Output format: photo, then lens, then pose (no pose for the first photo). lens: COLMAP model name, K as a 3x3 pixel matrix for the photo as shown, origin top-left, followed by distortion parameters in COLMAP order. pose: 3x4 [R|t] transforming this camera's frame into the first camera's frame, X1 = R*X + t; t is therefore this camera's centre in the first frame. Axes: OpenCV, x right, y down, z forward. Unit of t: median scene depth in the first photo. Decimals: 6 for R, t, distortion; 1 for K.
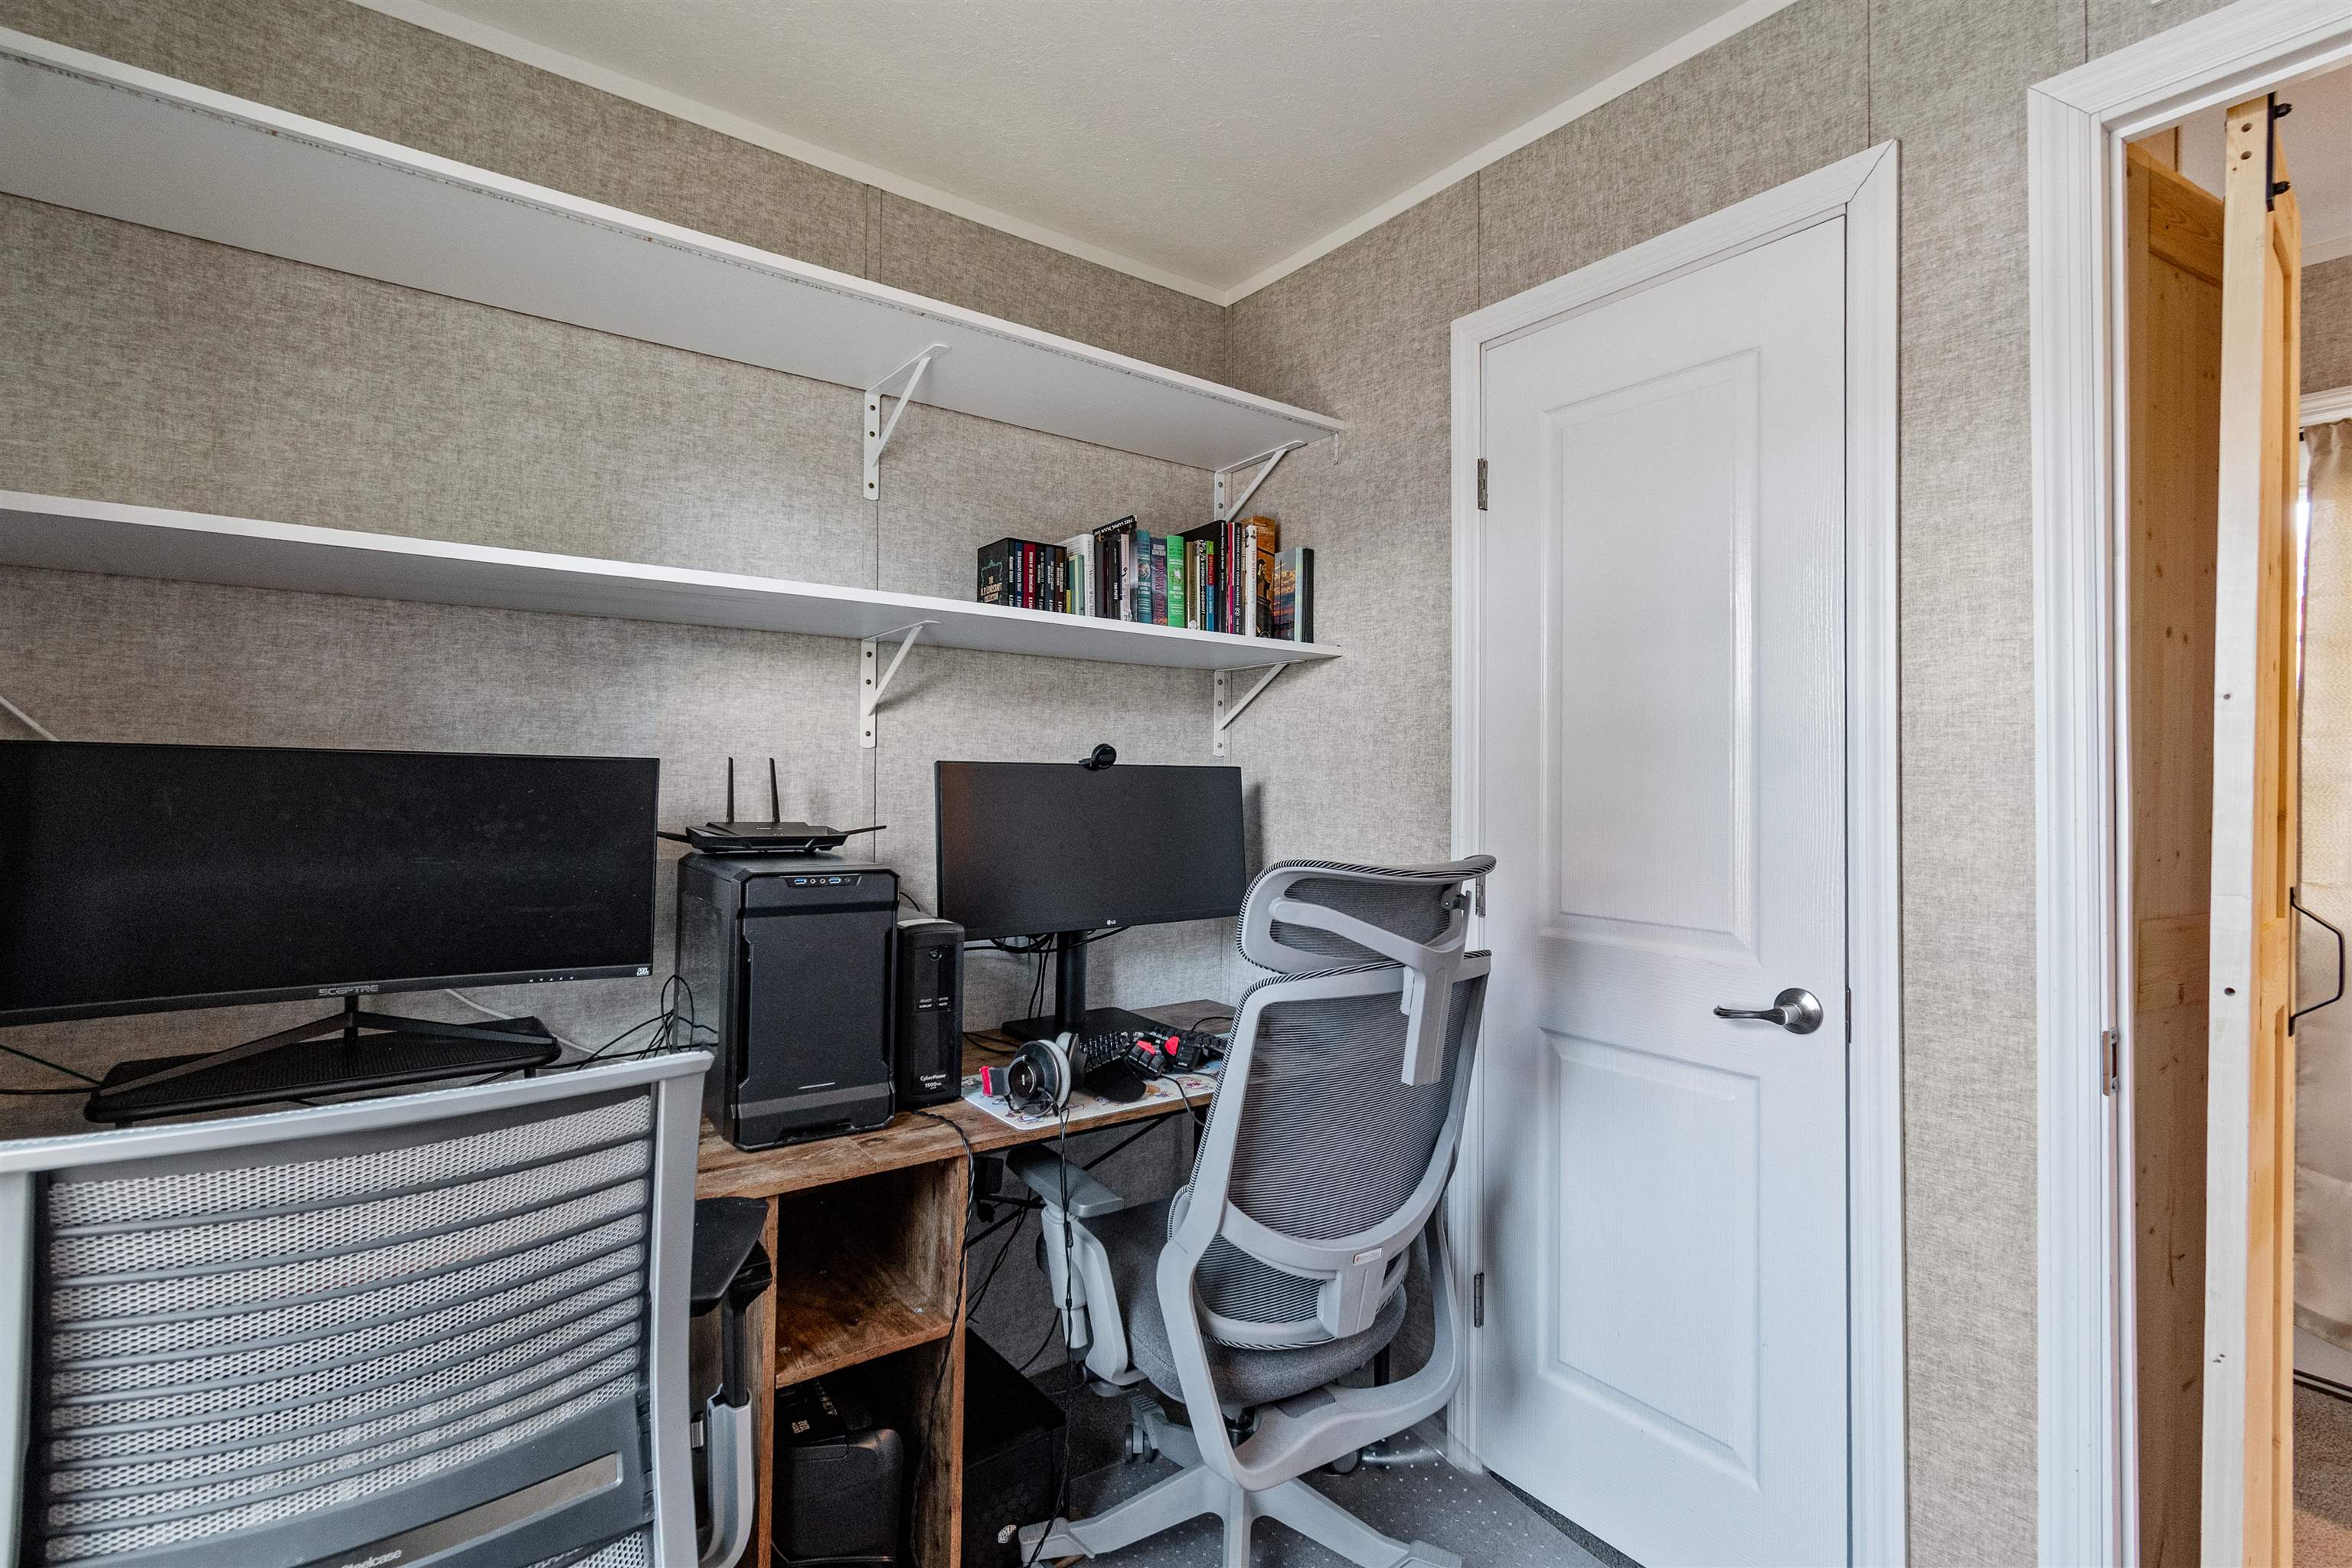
lens RADIAL K [[1083.6, 0, 1174.6], [0, 1083.6, 748.9], [0, 0, 1]] dist [-0.001070, -0.000186]
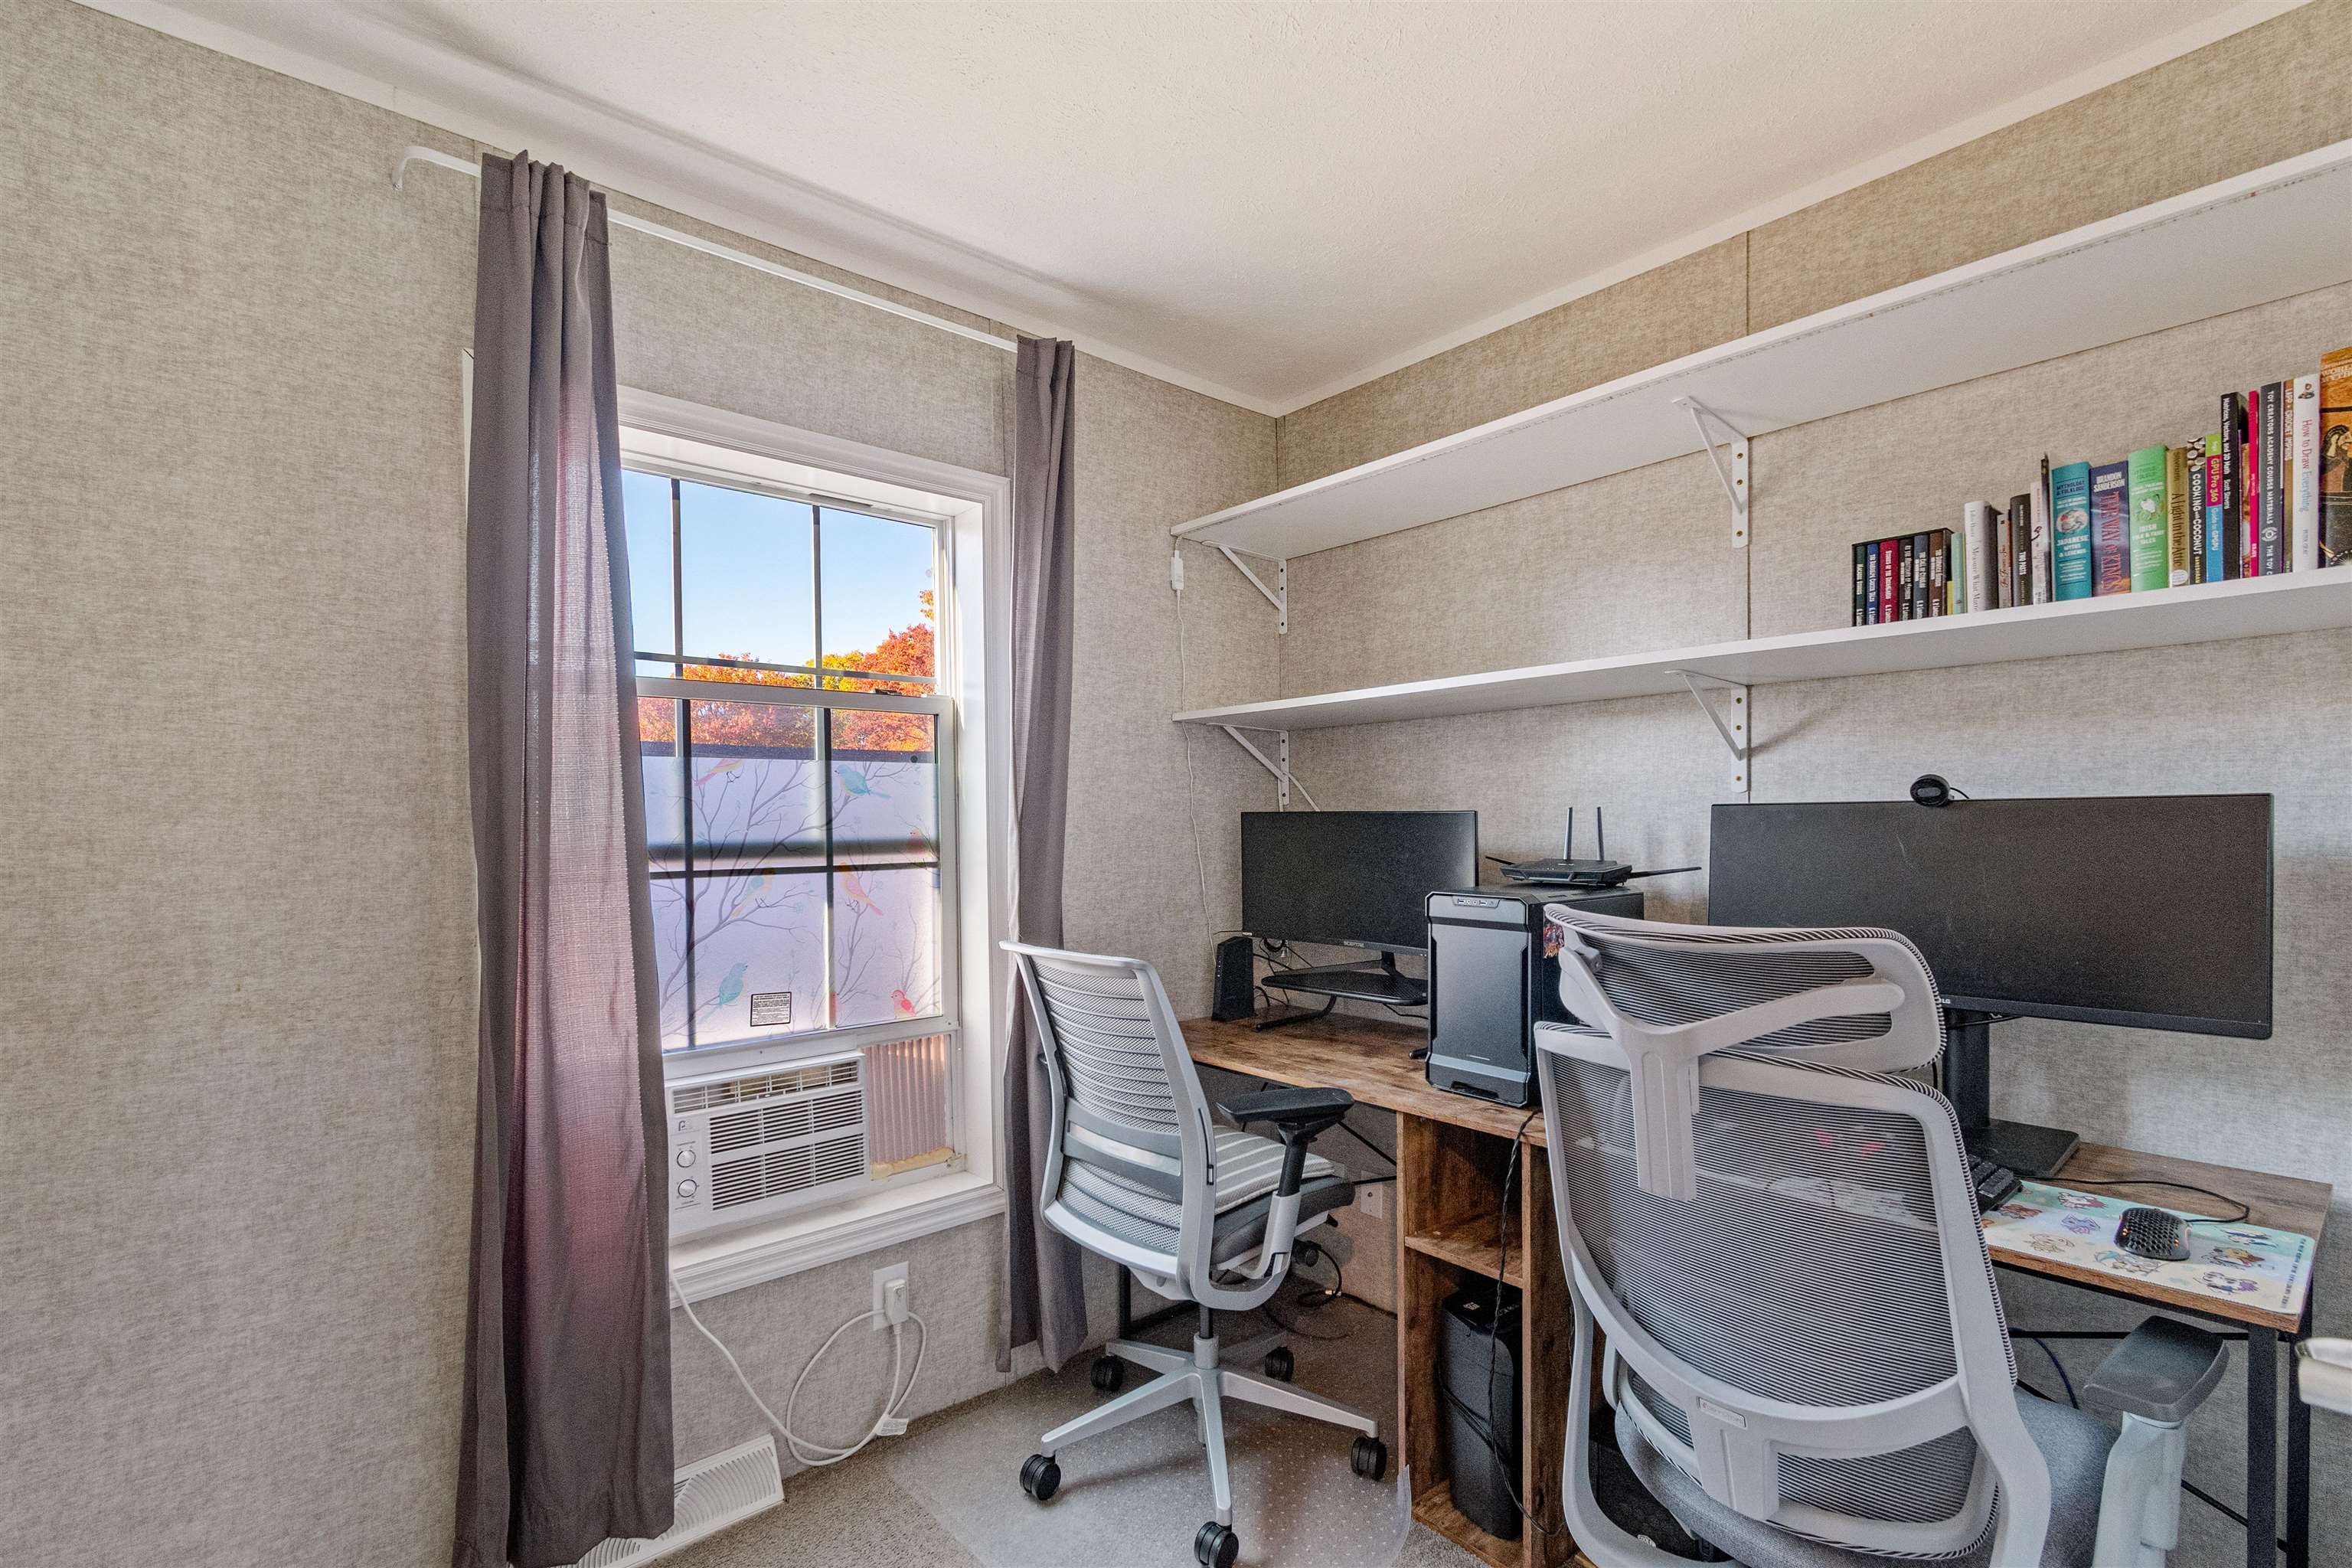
lens RADIAL K [[1032.8, 0, 1178.3], [0, 1032.8, 820.1], [0, 0, 1]] dist [0.000643, -0.000036]
pose [[0.084549, -0.014909, -0.996308, 0.635752], [0.037462, 0.999229, -0.011773, 0.016806], [0.995715, -0.036328, 0.085043, 0.384203]]
